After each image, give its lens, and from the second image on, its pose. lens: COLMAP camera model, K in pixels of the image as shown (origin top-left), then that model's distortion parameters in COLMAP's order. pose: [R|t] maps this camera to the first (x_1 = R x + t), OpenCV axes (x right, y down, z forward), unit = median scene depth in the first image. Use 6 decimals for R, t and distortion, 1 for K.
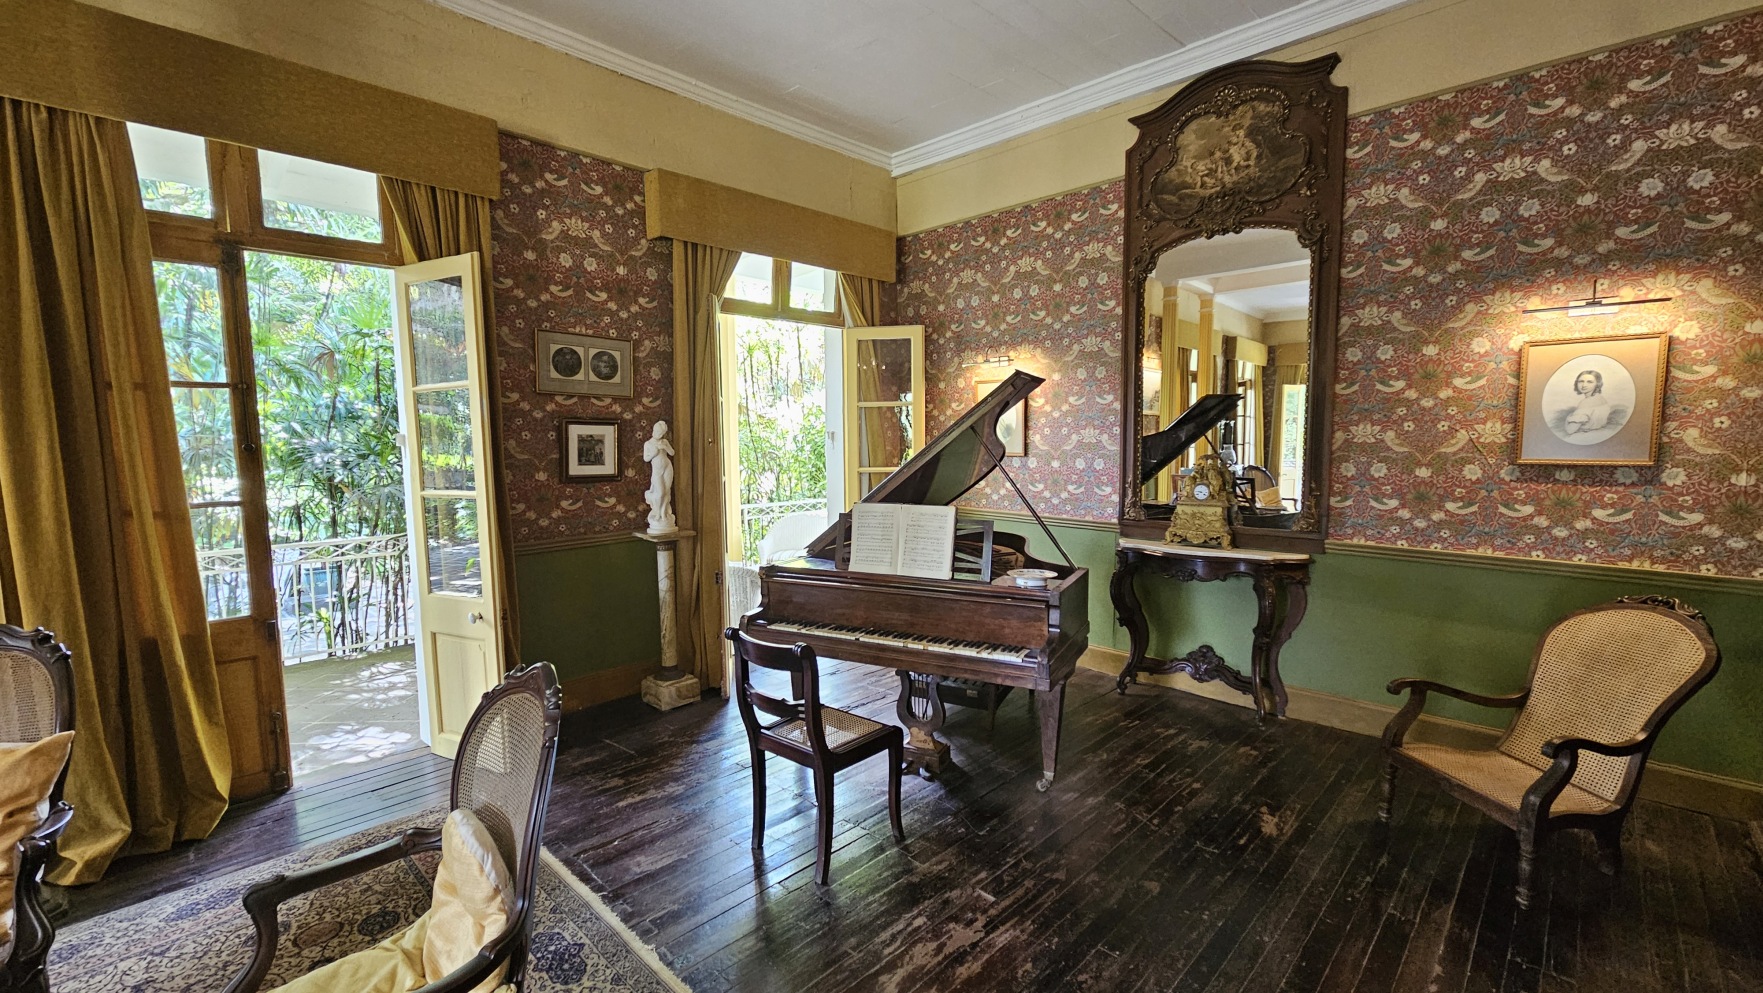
lens RADIAL K [[721.7, 0, 880.5], [0, 721.7, 514.4], [0, 0, 1]] dist [-0.009120, 0.002239]
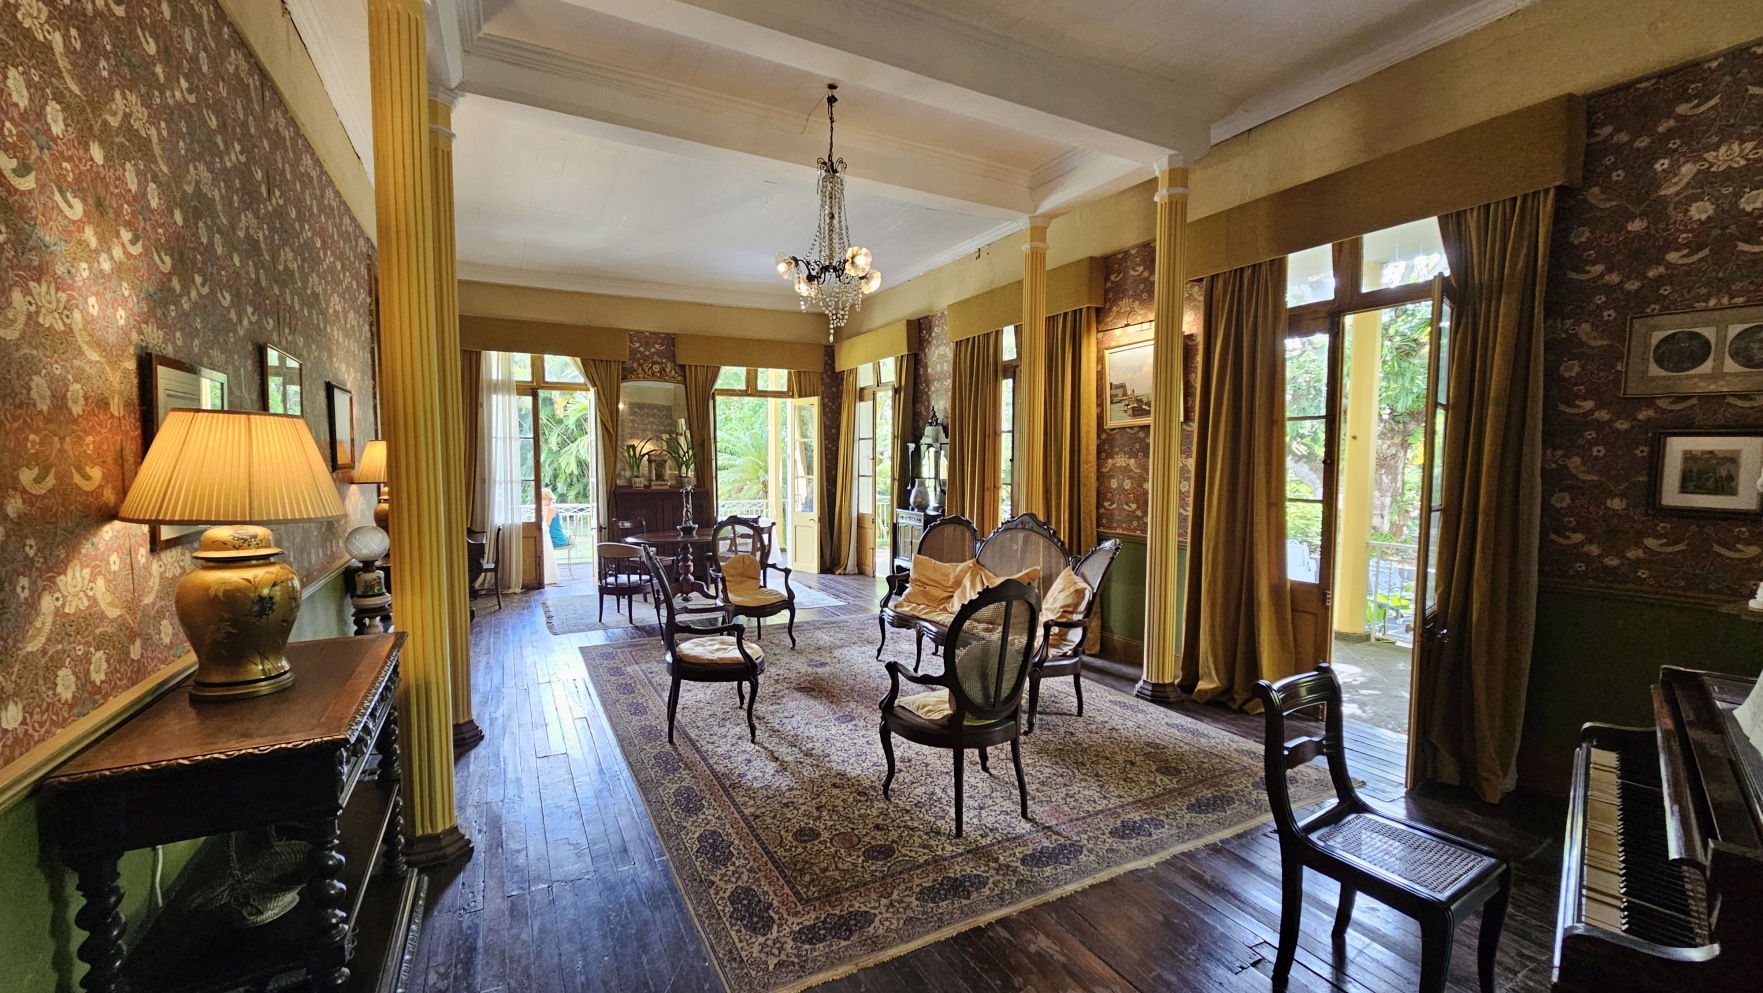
lens RADIAL K [[721.7, 0, 880.7], [0, 721.7, 517.5], [0, 0, 1]] dist [-0.009120, 0.002239]
pose [[-0.313620, 0.080052, -0.946168, 0.516256], [-0.103741, 0.987587, 0.117942, -0.045395], [0.943865, 0.135145, -0.301422, 0.465836]]
